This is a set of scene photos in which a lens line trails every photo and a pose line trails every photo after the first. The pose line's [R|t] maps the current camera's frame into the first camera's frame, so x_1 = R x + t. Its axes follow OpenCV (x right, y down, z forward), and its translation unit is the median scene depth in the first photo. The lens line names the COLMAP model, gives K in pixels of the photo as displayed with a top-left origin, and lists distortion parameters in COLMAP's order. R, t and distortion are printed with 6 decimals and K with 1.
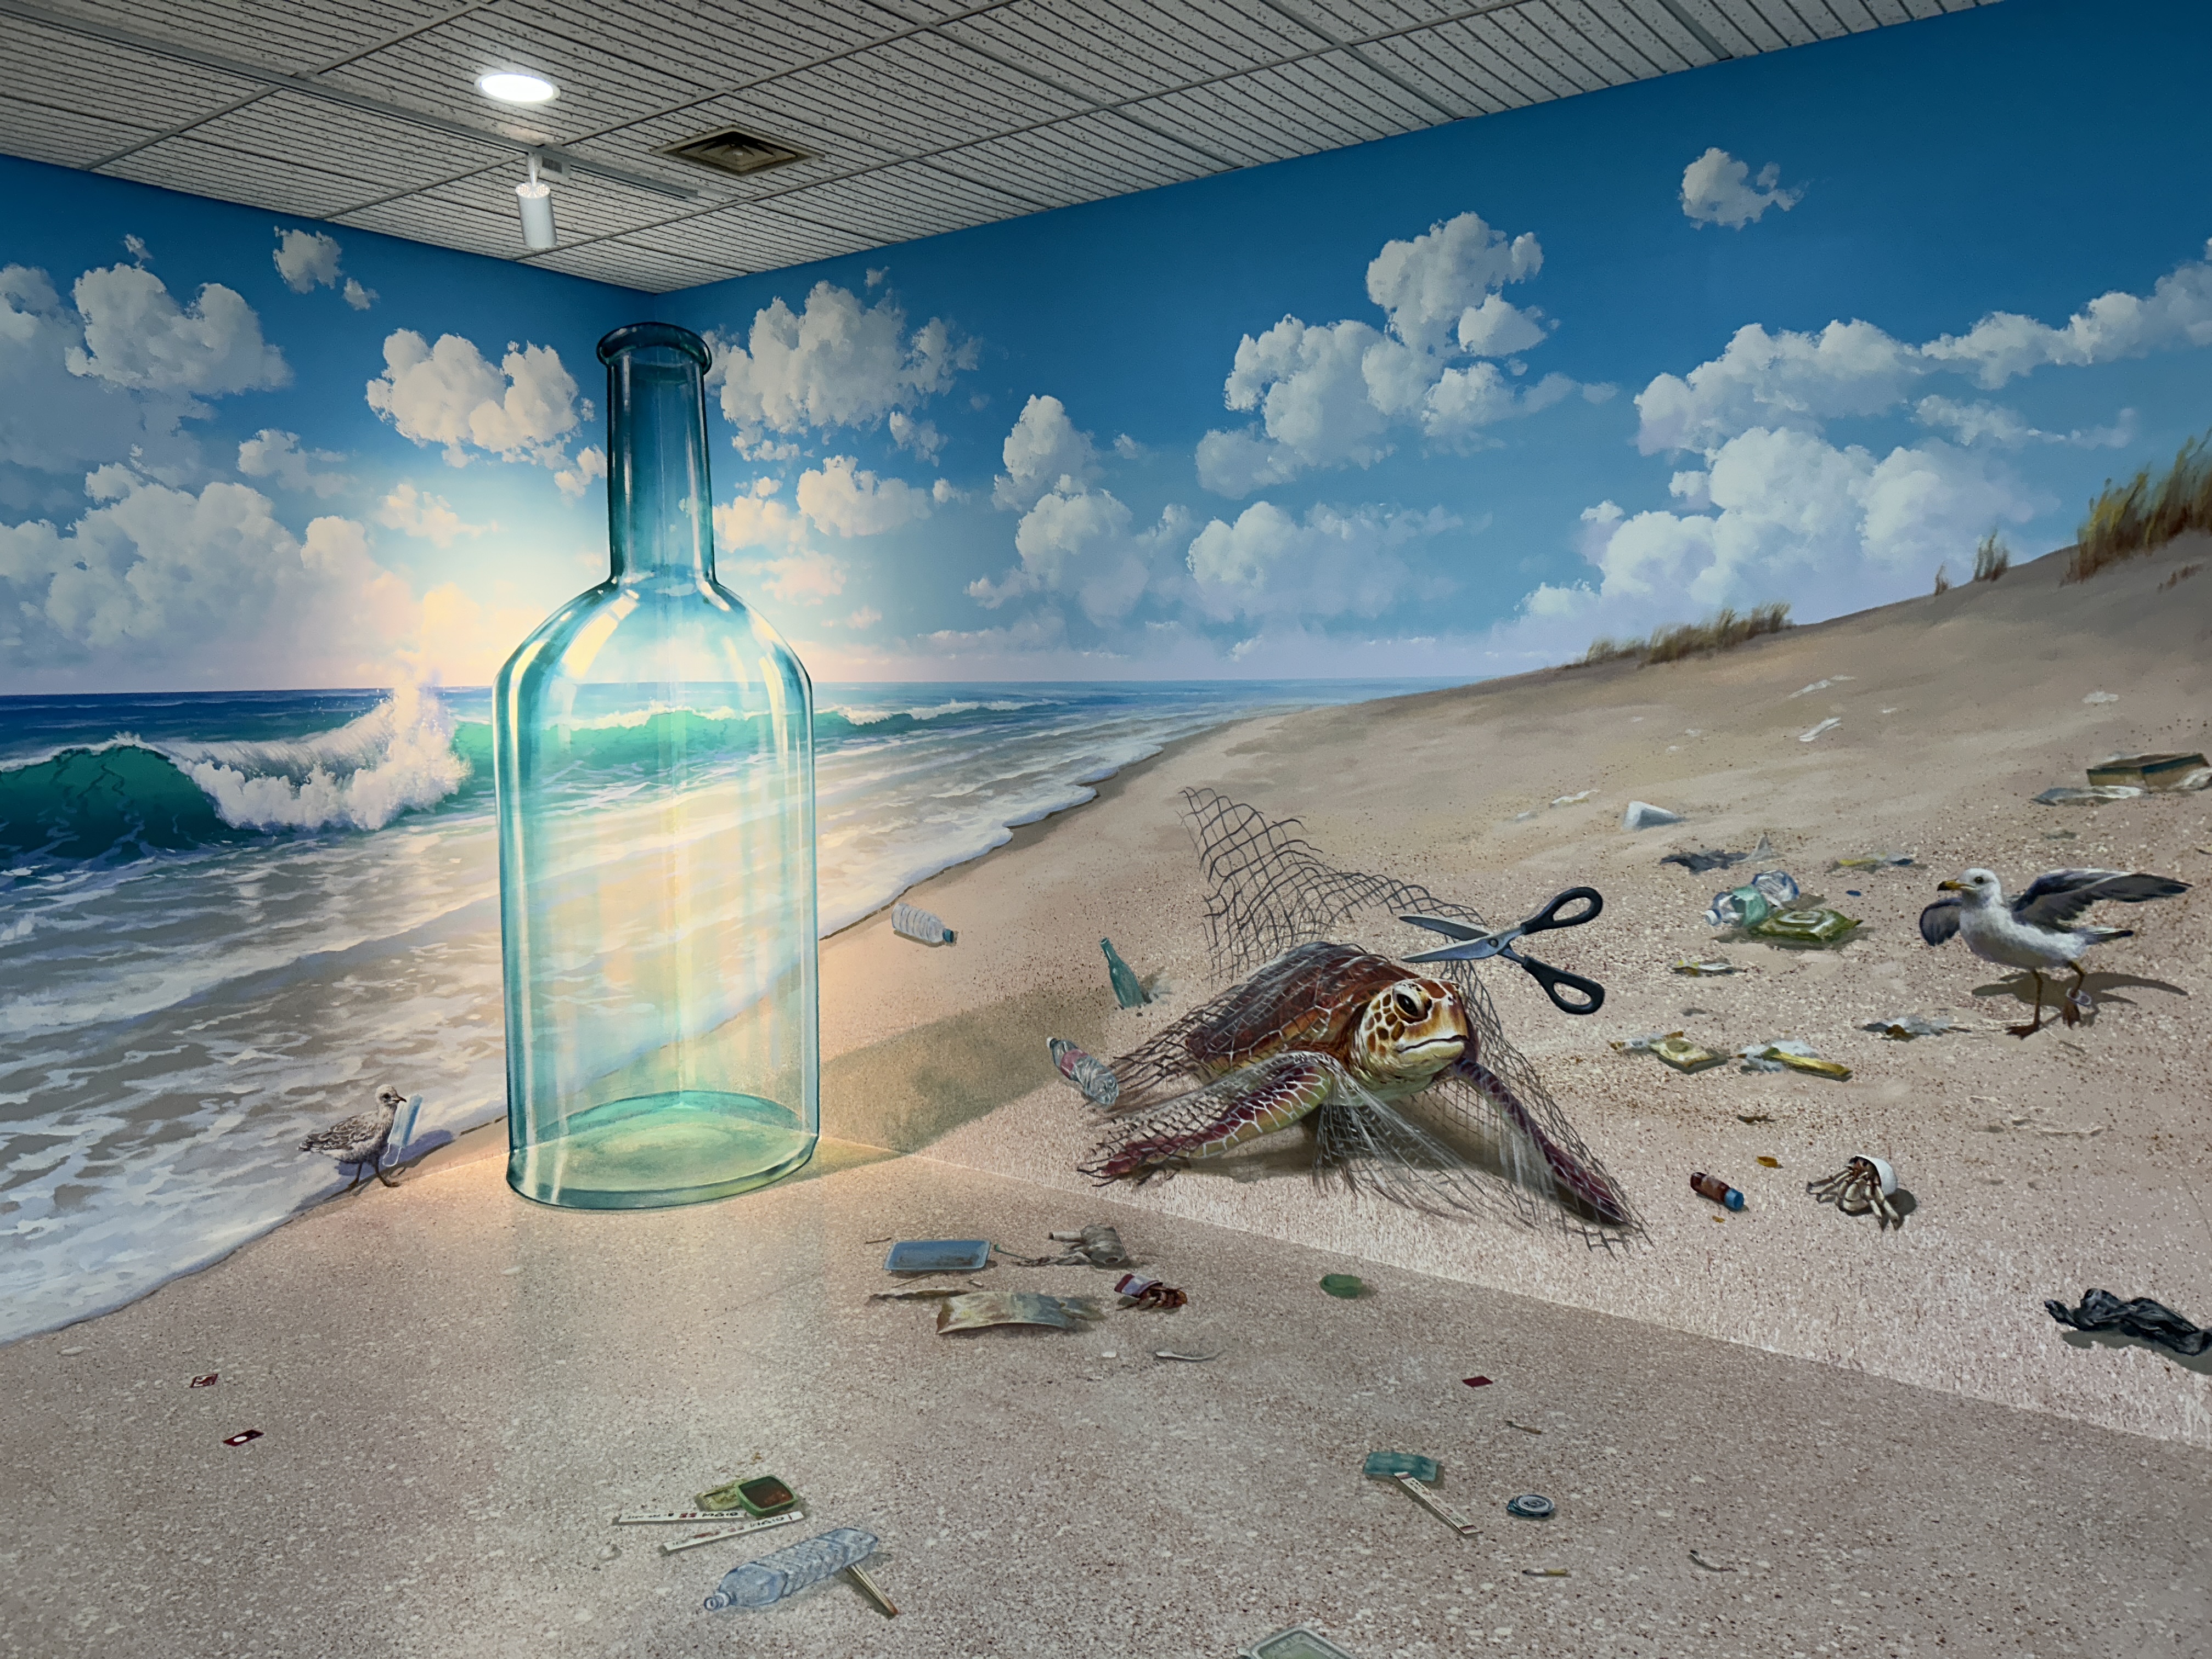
lens RADIAL K [[1692.2, 0, 1097.5], [0, 1692.2, 822.5], [0, 0, 1]] dist [0.084258, -0.095505]
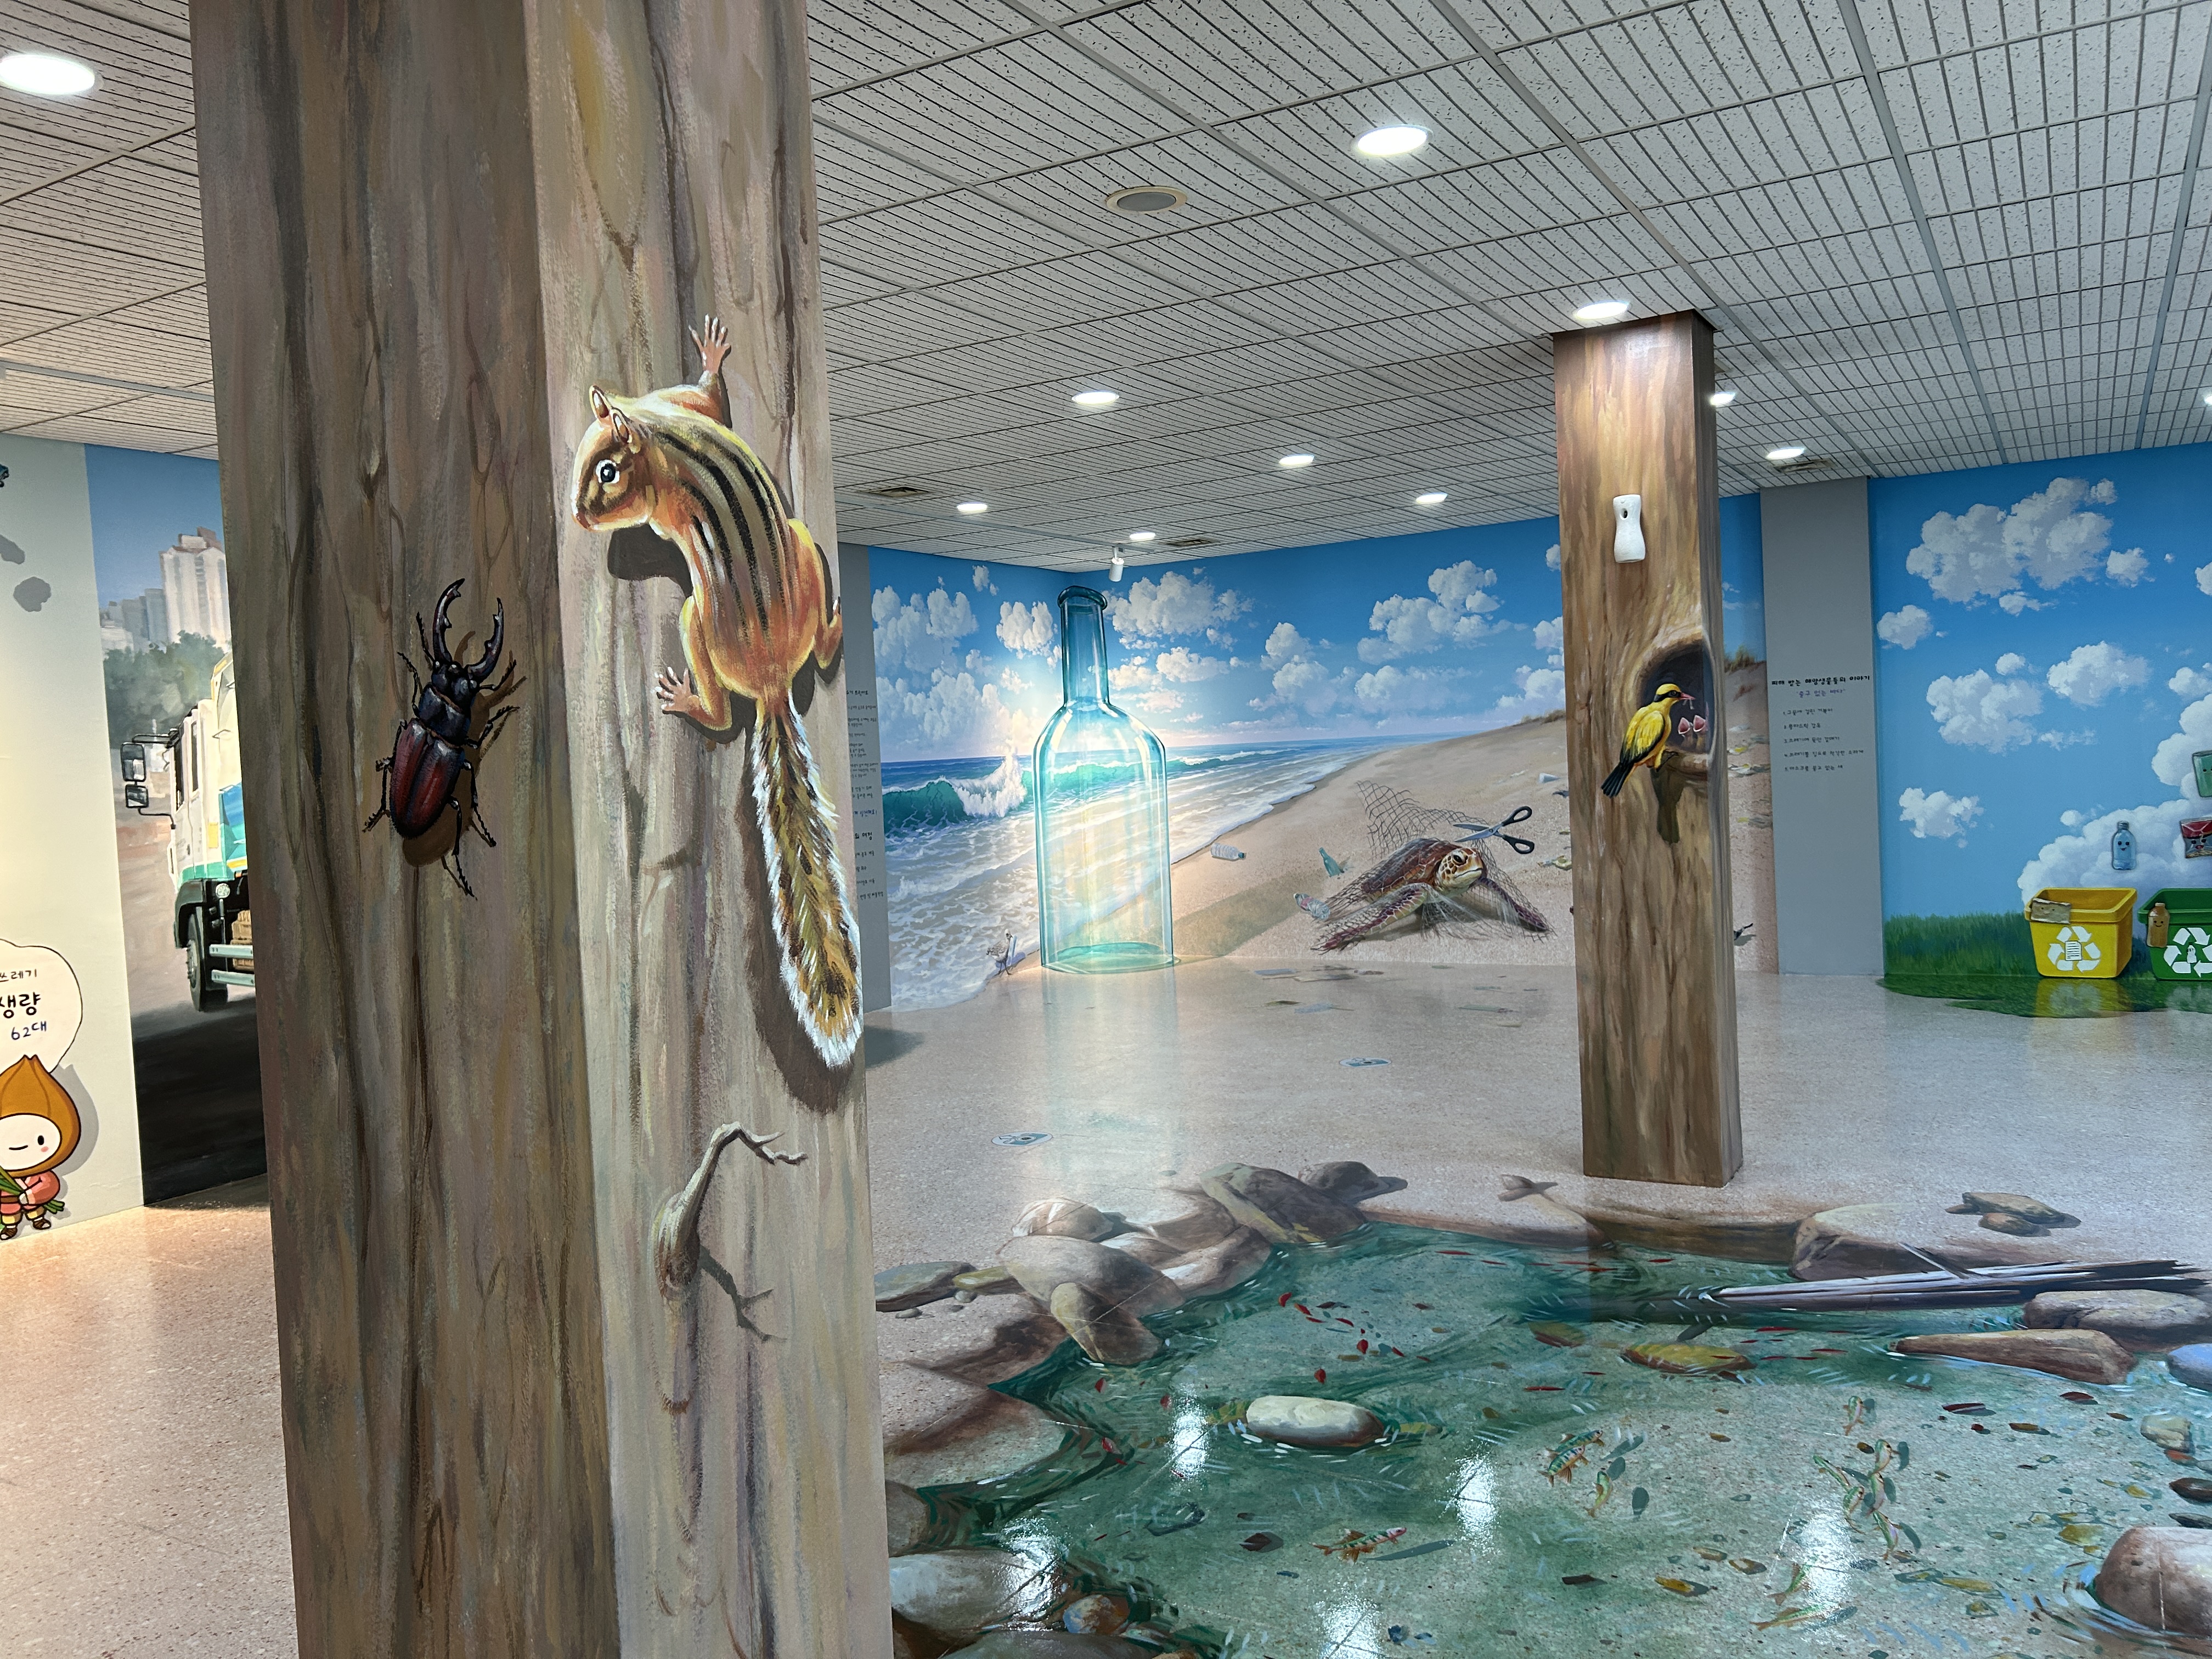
lens RADIAL K [[1656.8, 0, 1100.5], [0, 1656.8, 825.2], [0, 0, 1]] dist [0.048742, -0.054735]
pose [[0.993359, -0.043445, 0.106538, -0.607463], [0.048719, 0.997687, -0.047413, 0.145876], [-0.104231, 0.052289, 0.993178, -1.412176]]
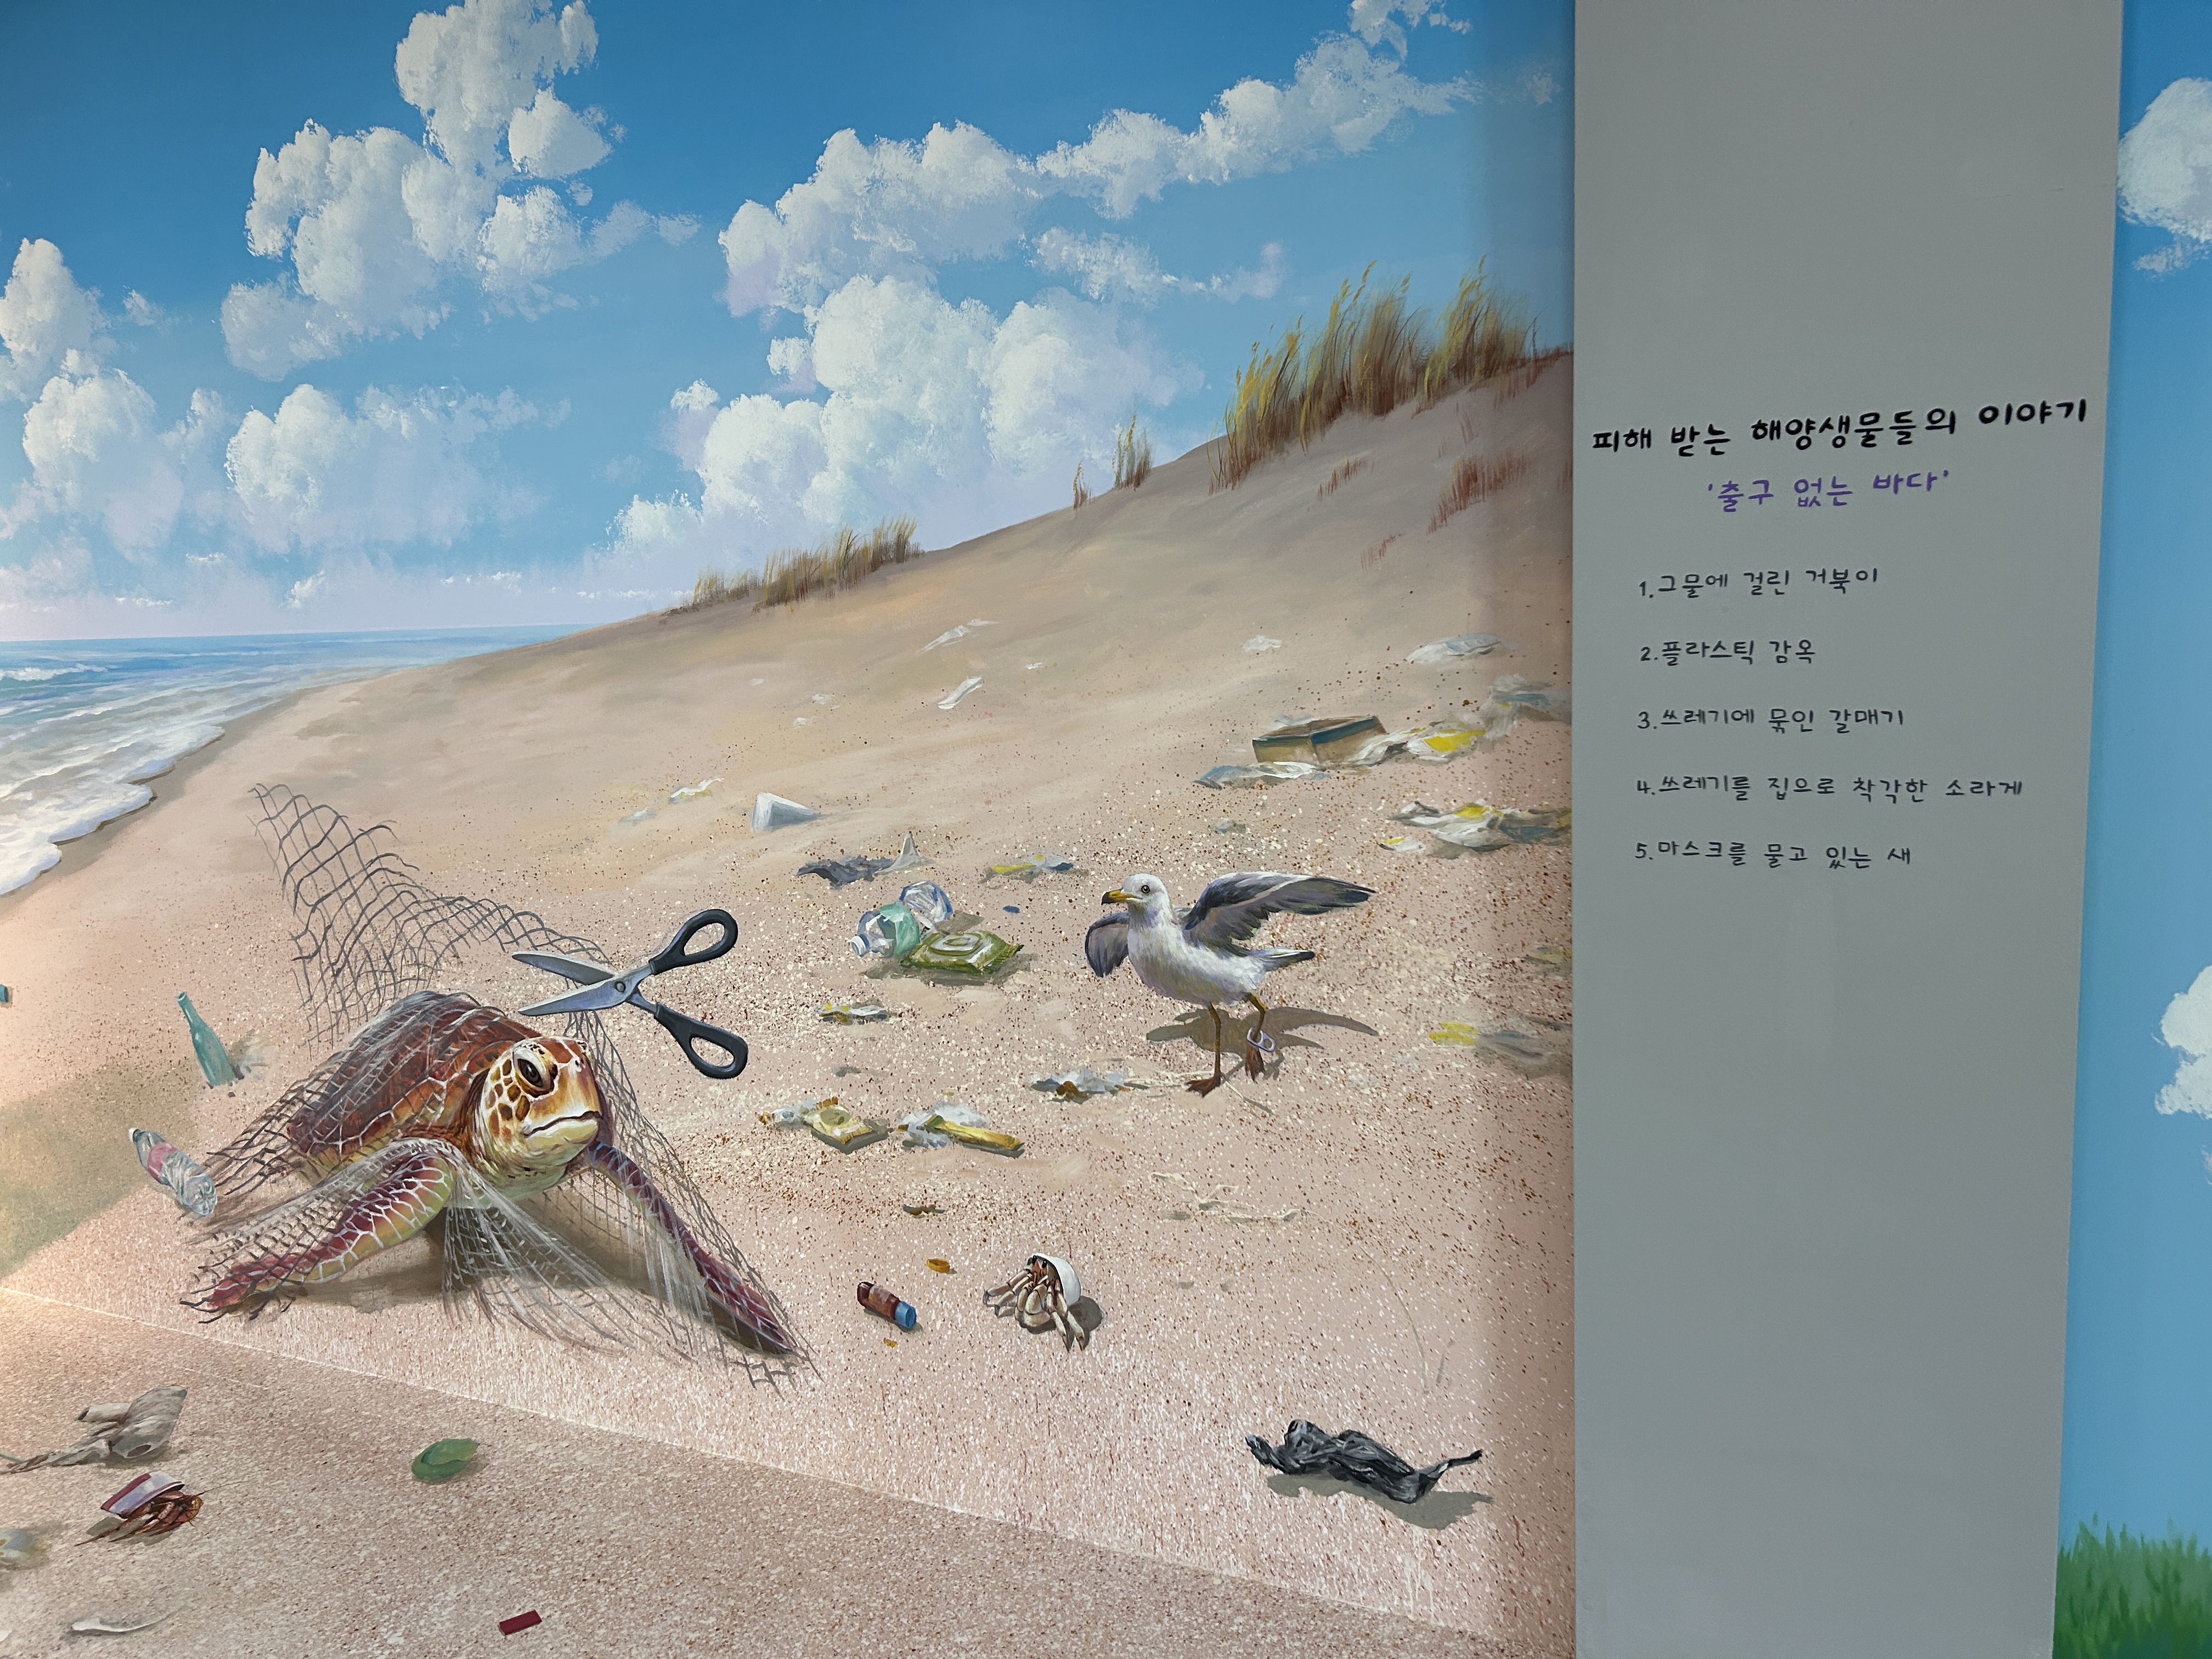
lens RADIAL K [[1692.2, 0, 1097.5], [0, 1692.2, 822.5], [0, 0, 1]] dist [0.084258, -0.095505]
pose [[0.982070, -0.044290, 0.183238, 0.286961], [0.038000, 0.998566, 0.037696, -0.019440], [-0.184645, -0.030057, 0.982346, 0.222790]]
